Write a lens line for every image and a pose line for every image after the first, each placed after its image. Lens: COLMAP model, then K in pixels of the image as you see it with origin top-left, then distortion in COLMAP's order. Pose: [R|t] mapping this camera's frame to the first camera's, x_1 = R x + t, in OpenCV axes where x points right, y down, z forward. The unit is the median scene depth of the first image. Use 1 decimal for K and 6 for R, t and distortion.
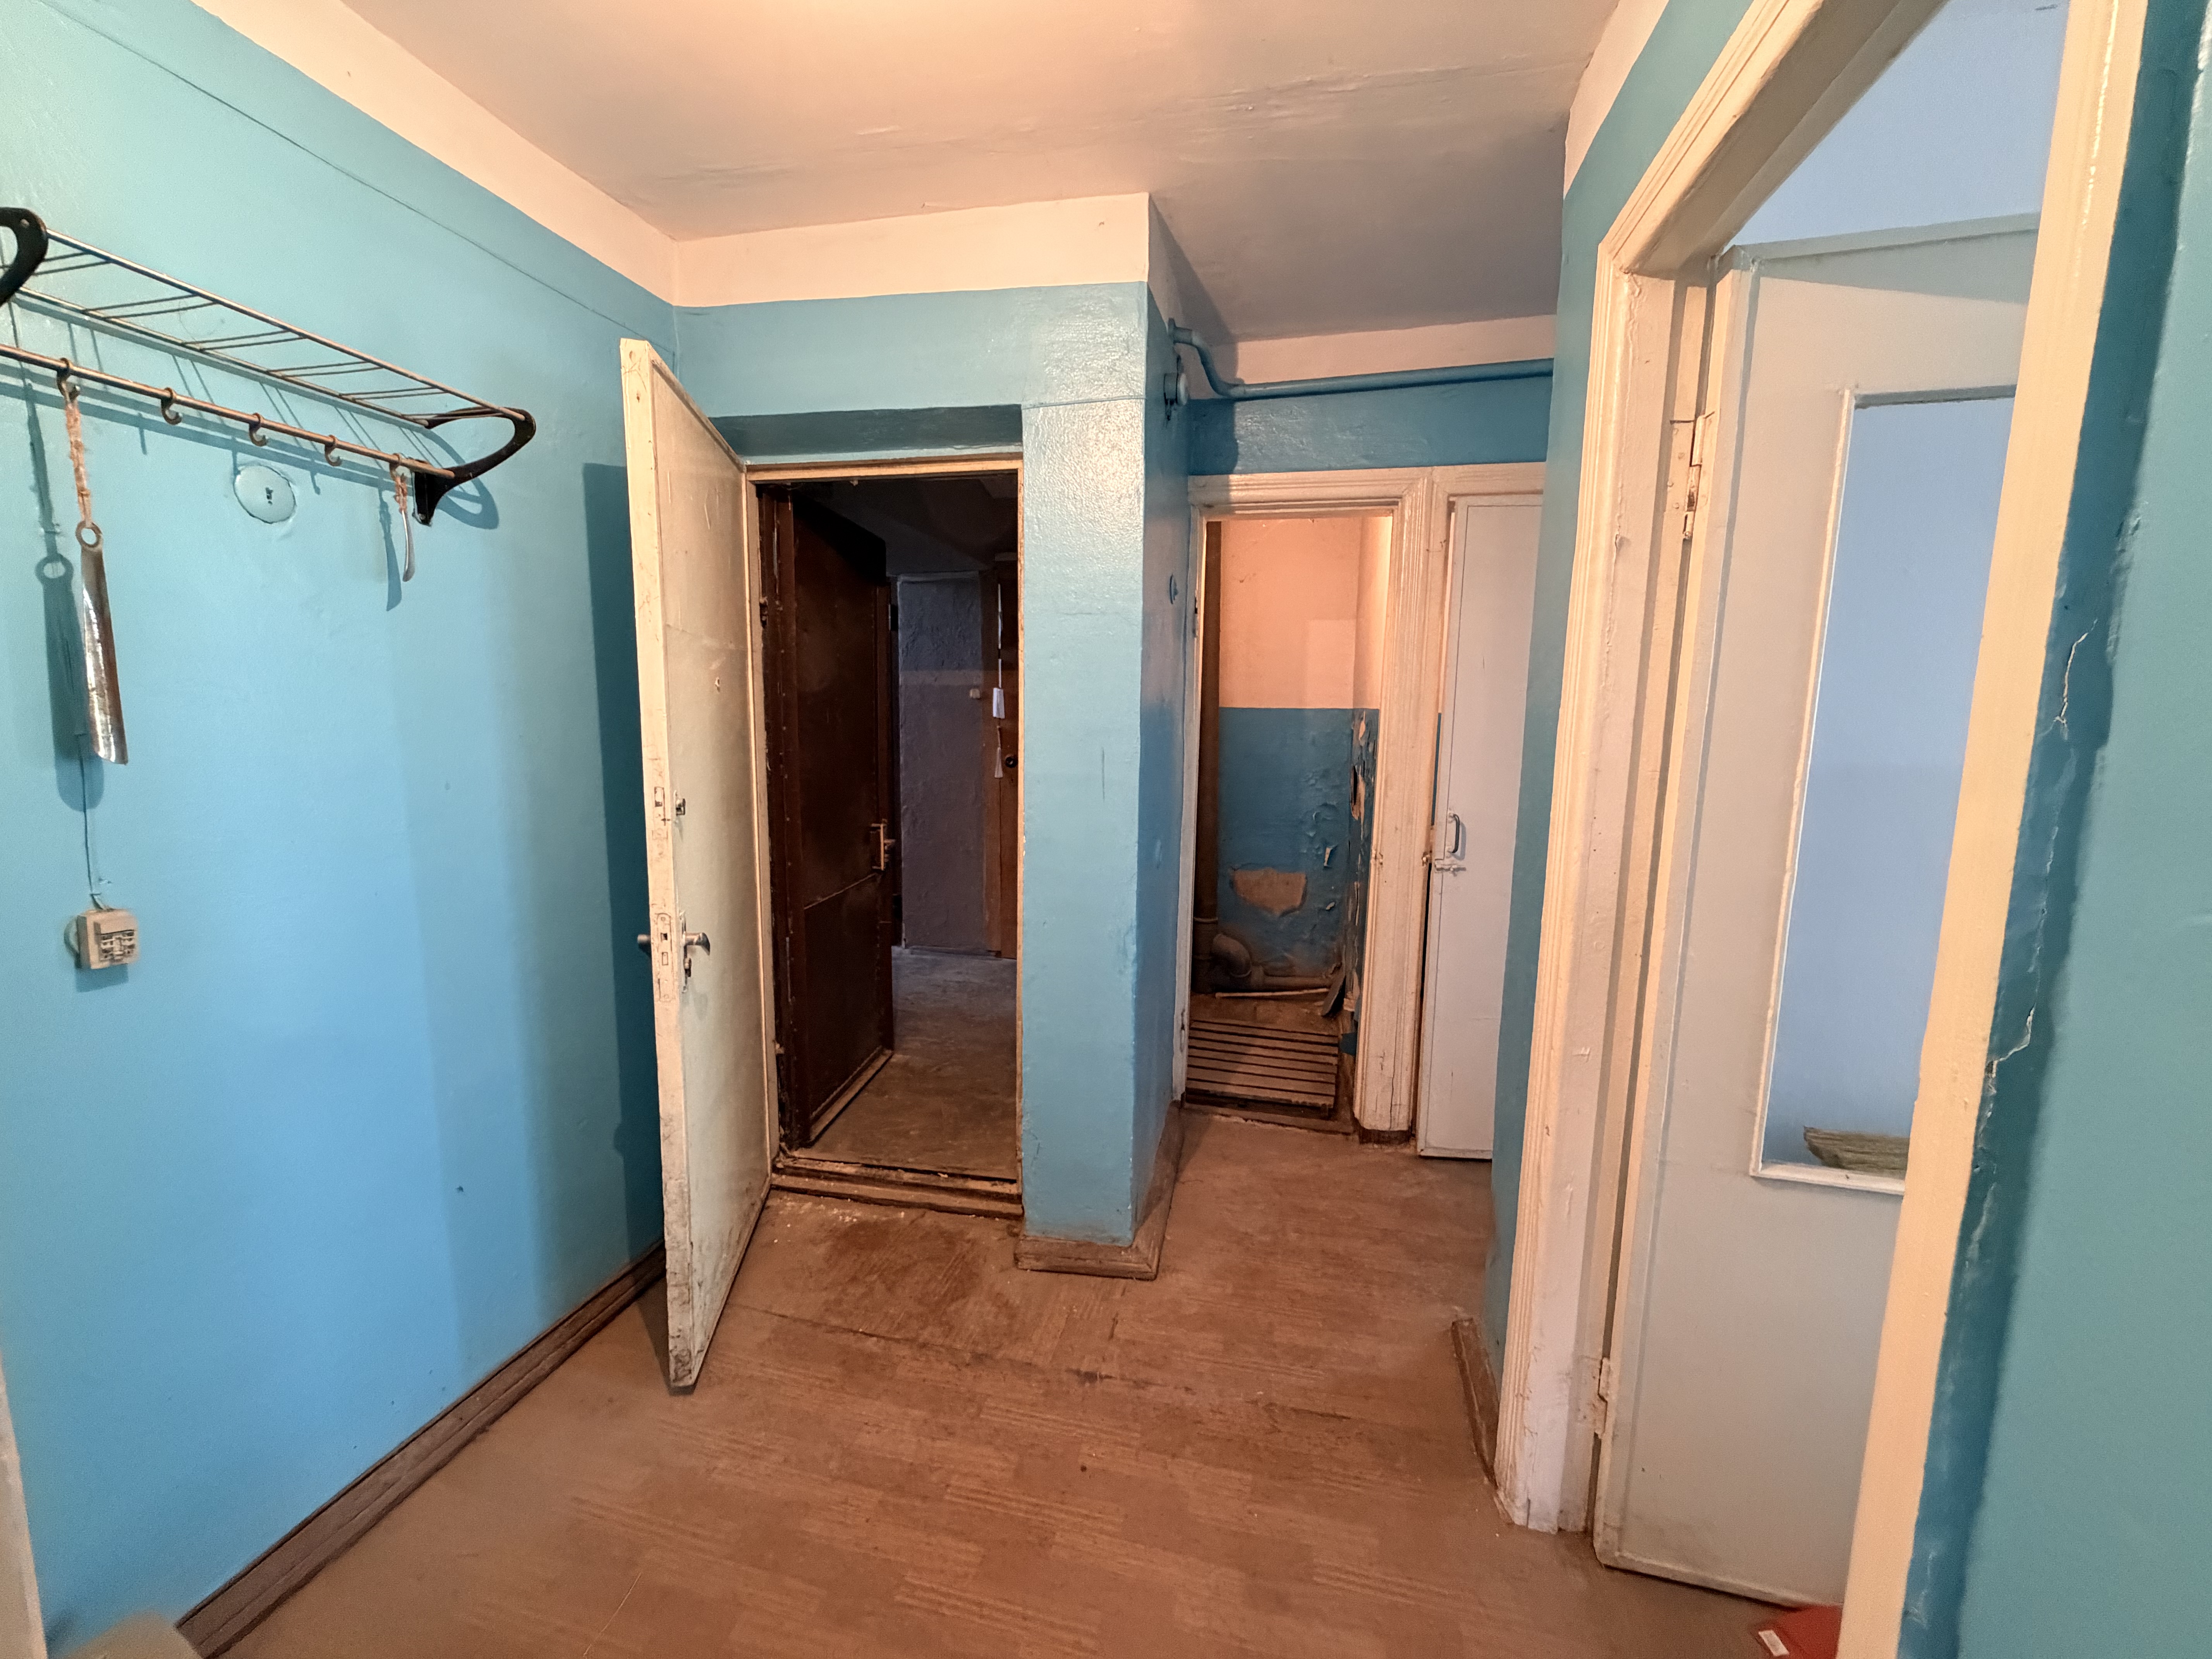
lens RADIAL K [[881.4, 0, 1106.4], [0, 881.4, 826.0], [0, 0, 1]] dist [0.000793, 0.000068]
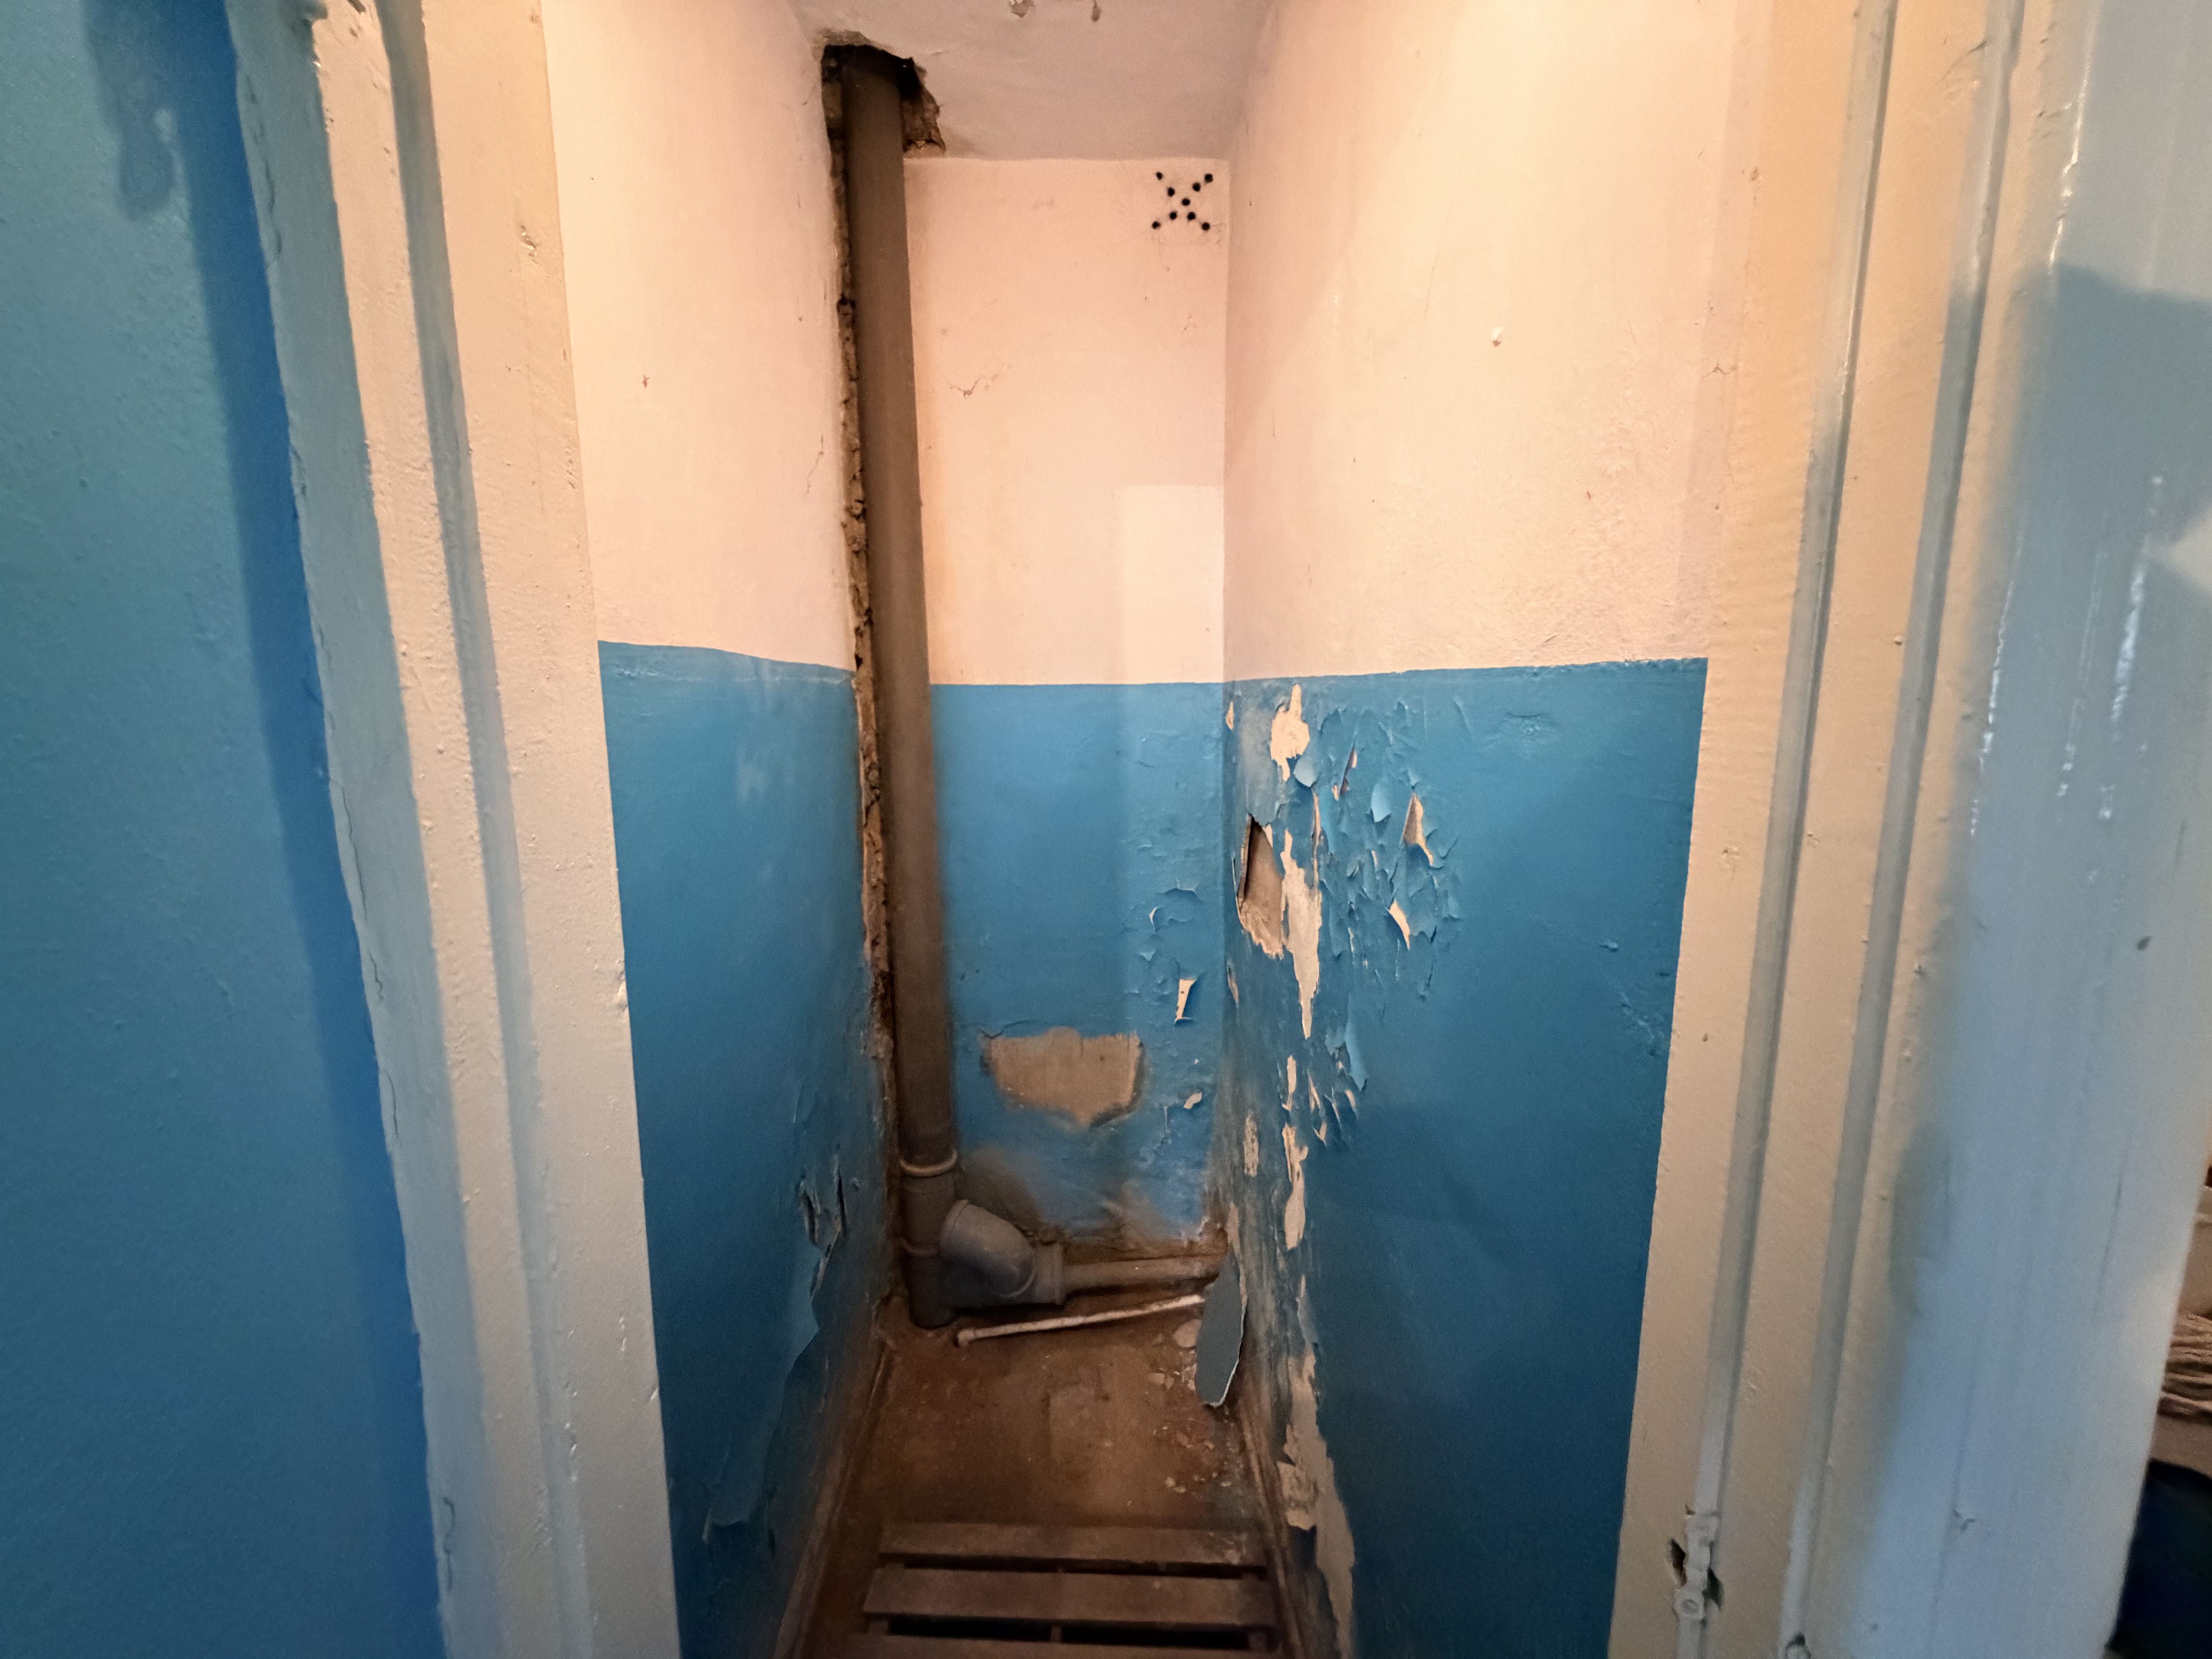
lens RADIAL K [[881.4, 0, 1098.6], [0, 881.4, 834.5], [0, 0, 1]] dist [0.000793, 0.000068]
pose [[0.974097, -0.051815, 0.220113, 0.106943], [0.047842, 0.998582, 0.023345, -0.066705], [-0.221010, -0.012209, 0.975195, 0.548230]]
